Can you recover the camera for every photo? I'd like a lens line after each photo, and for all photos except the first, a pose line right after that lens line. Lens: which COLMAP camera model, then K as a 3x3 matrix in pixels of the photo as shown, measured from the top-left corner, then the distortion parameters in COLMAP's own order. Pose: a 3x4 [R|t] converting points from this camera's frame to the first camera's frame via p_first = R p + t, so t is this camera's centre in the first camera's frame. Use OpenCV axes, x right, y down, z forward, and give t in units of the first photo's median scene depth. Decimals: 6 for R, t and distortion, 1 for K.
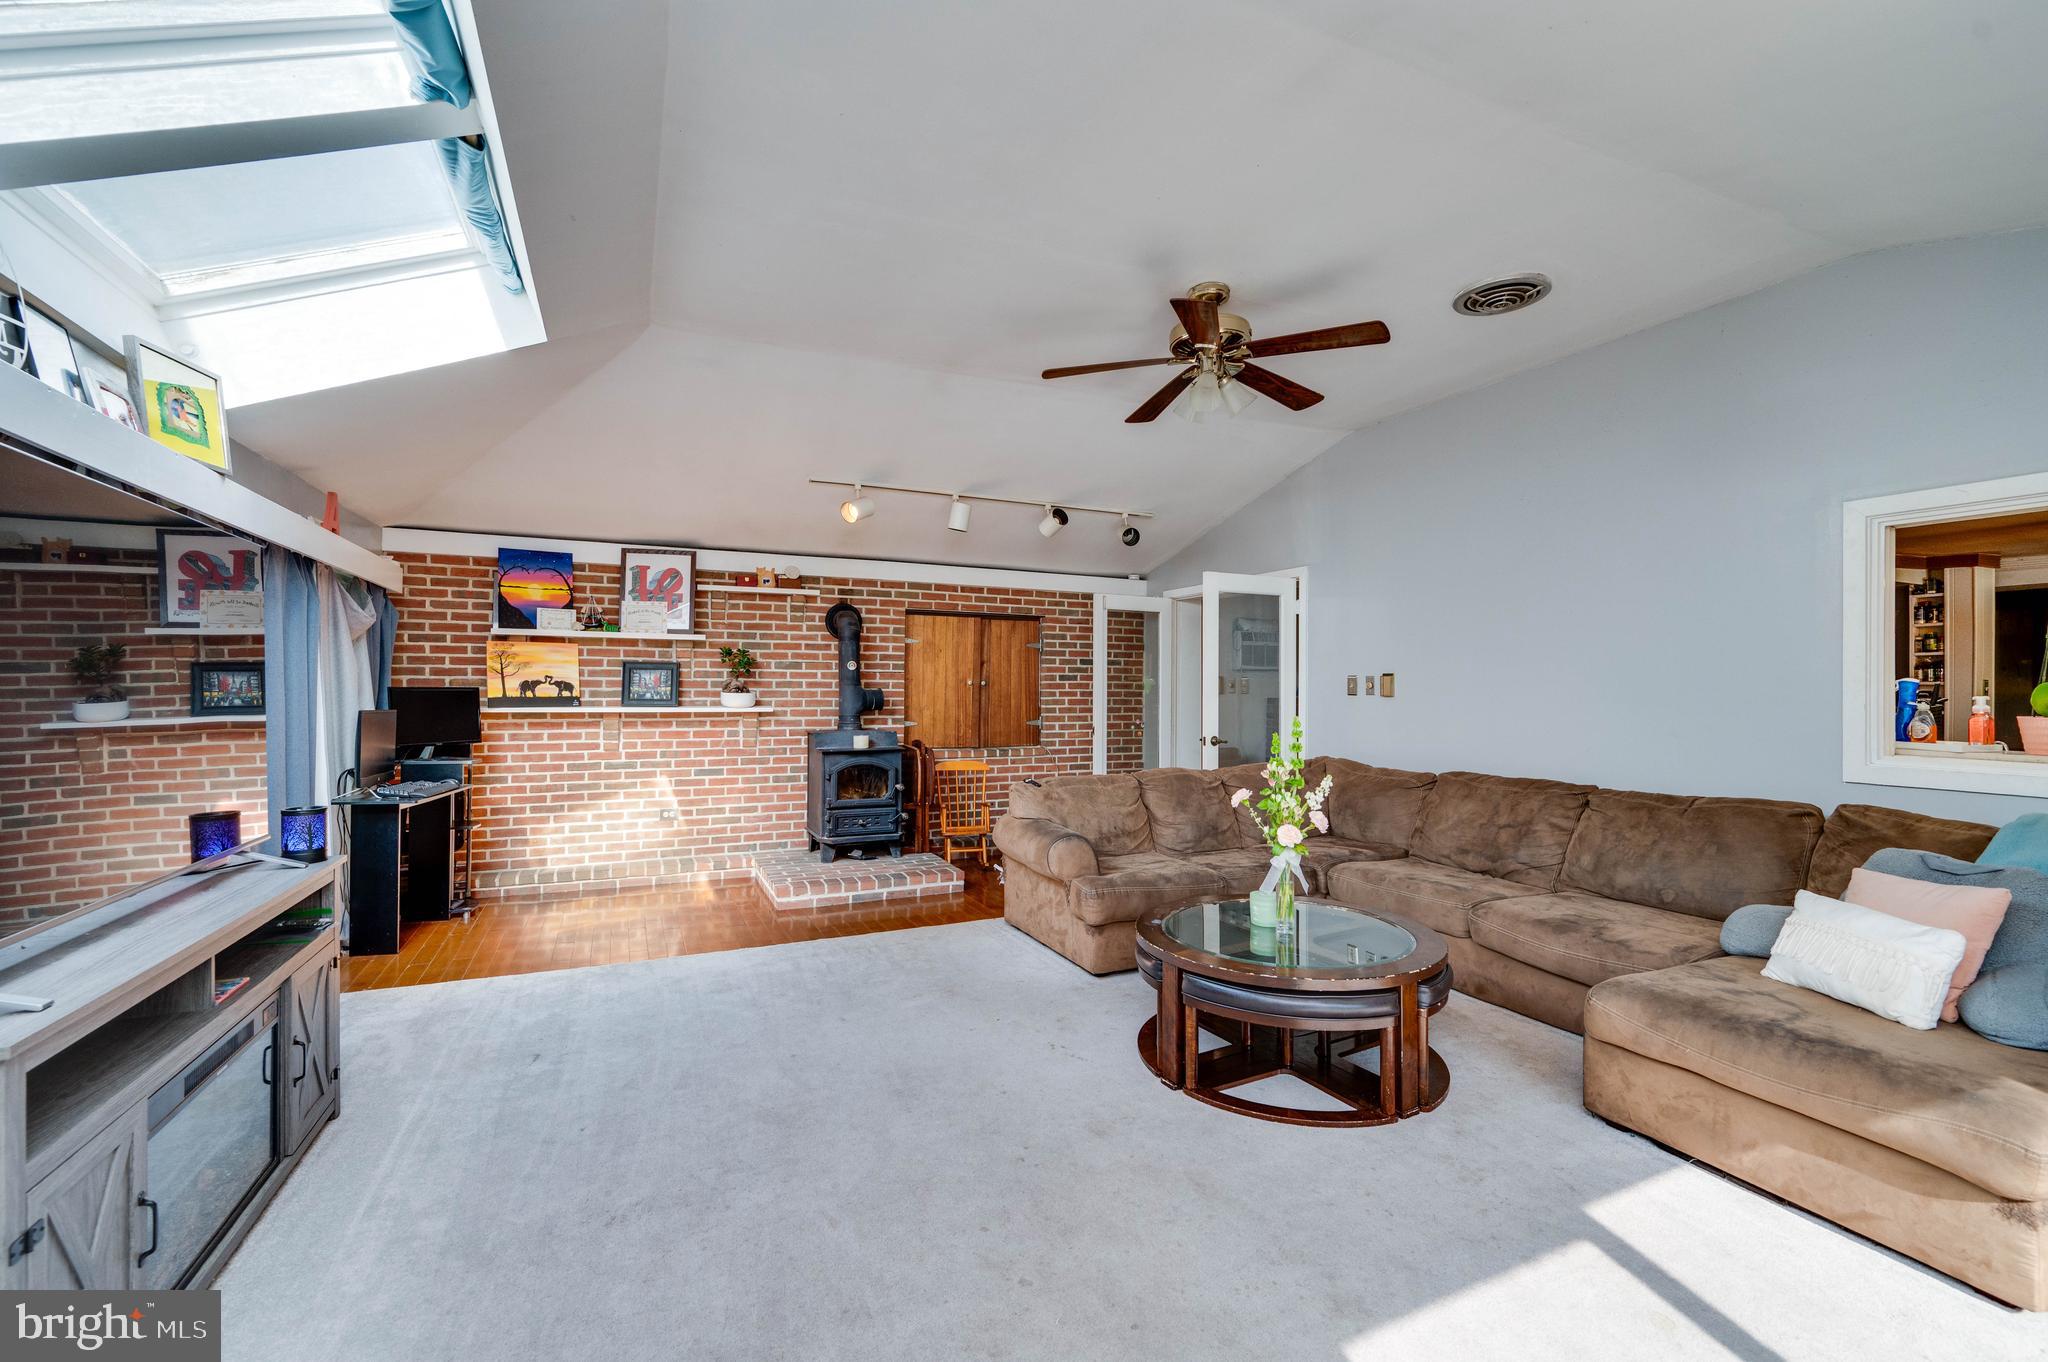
lens RADIAL K [[840.1, 0, 1033.8], [0, 840.1, 690.5], [0, 0, 1]] dist [0.002004, -0.001981]
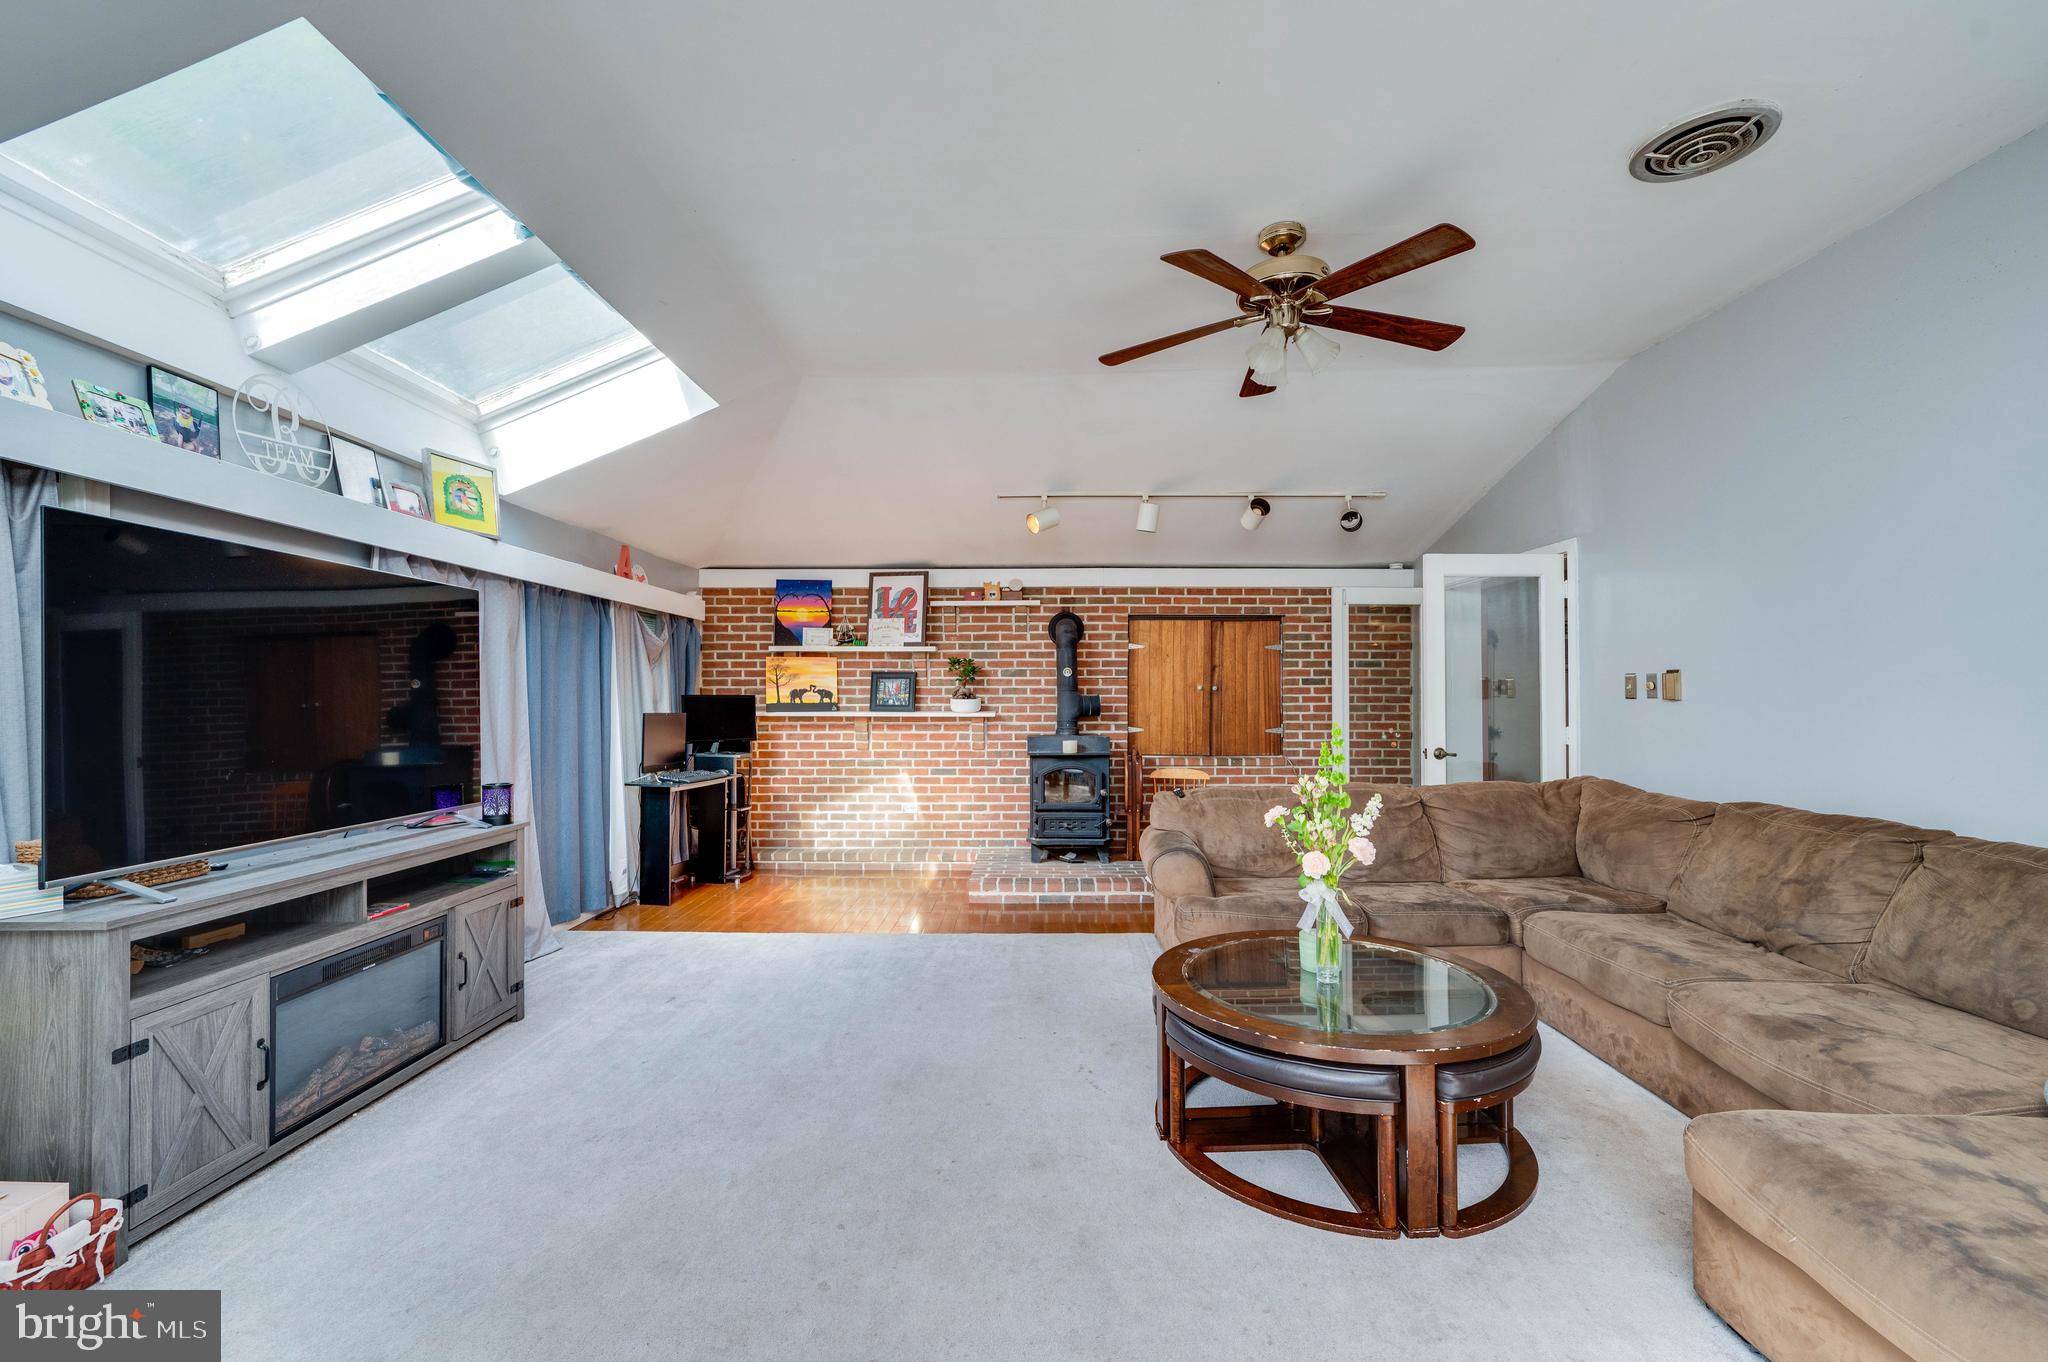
lens RADIAL K [[840.1, 0, 1040.3], [0, 840.1, 690.0], [0, 0, 1]] dist [0.002004, -0.001981]
pose [[0.906848, -0.008457, -0.421372, 0.209064], [0.004118, 0.999929, -0.011205, 0.004055], [0.421437, 0.008426, 0.906819, 0.065446]]
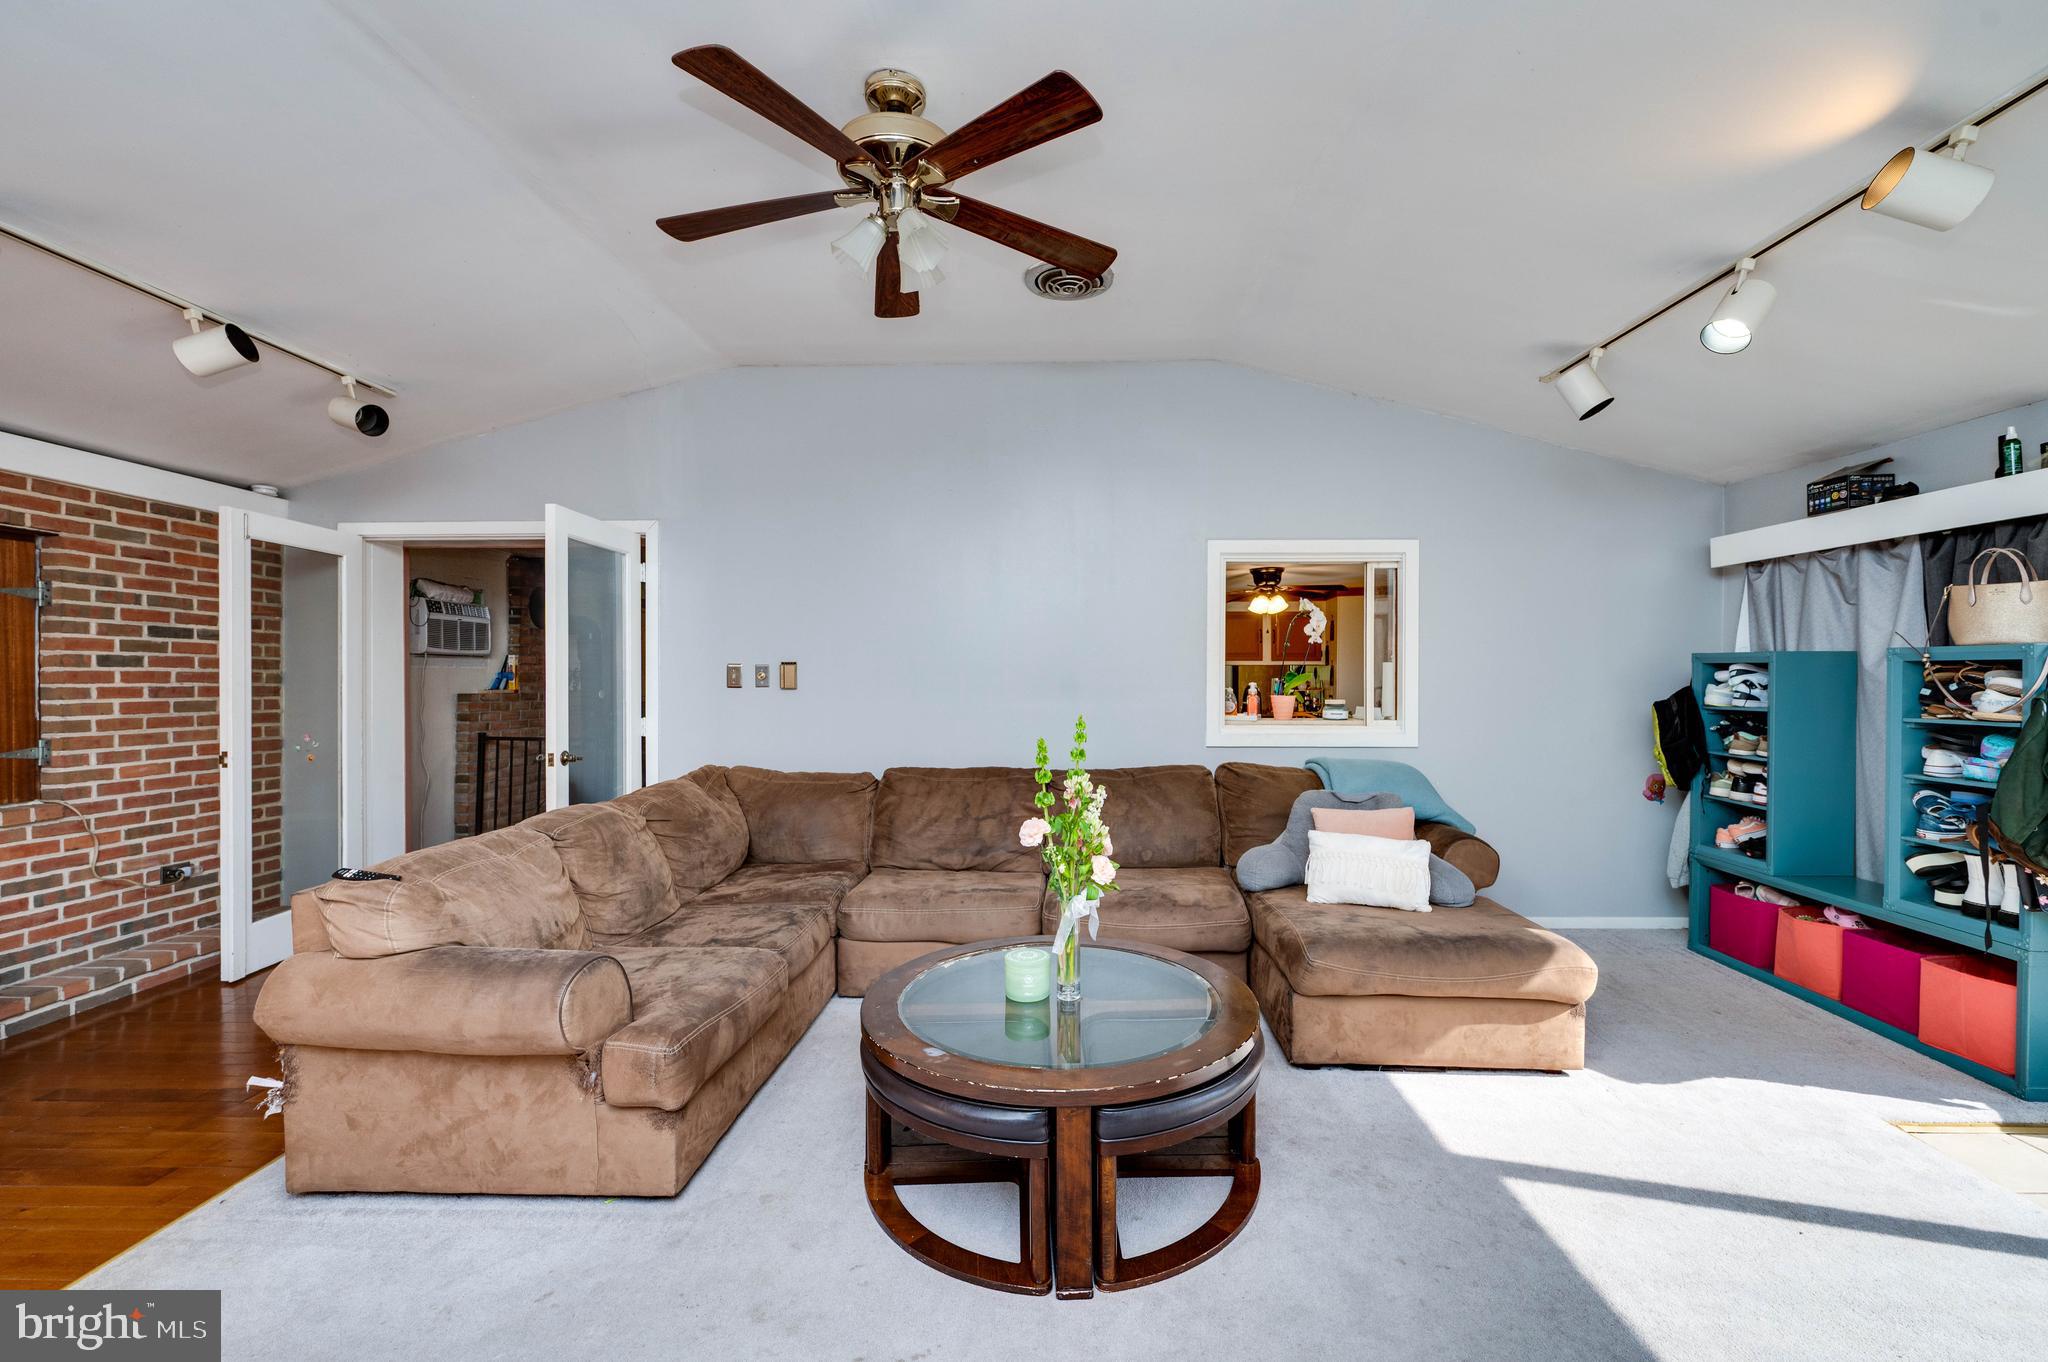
lens RADIAL K [[840.1, 0, 1030.3], [0, 840.1, 682.3], [0, 0, 1]] dist [0.002004, -0.001981]
pose [[0.463488, -0.006763, 0.886078, -0.209513], [0.005985, 0.999972, 0.004502, -0.001463], [-0.886083, 0.003216, 0.463515, 0.360555]]
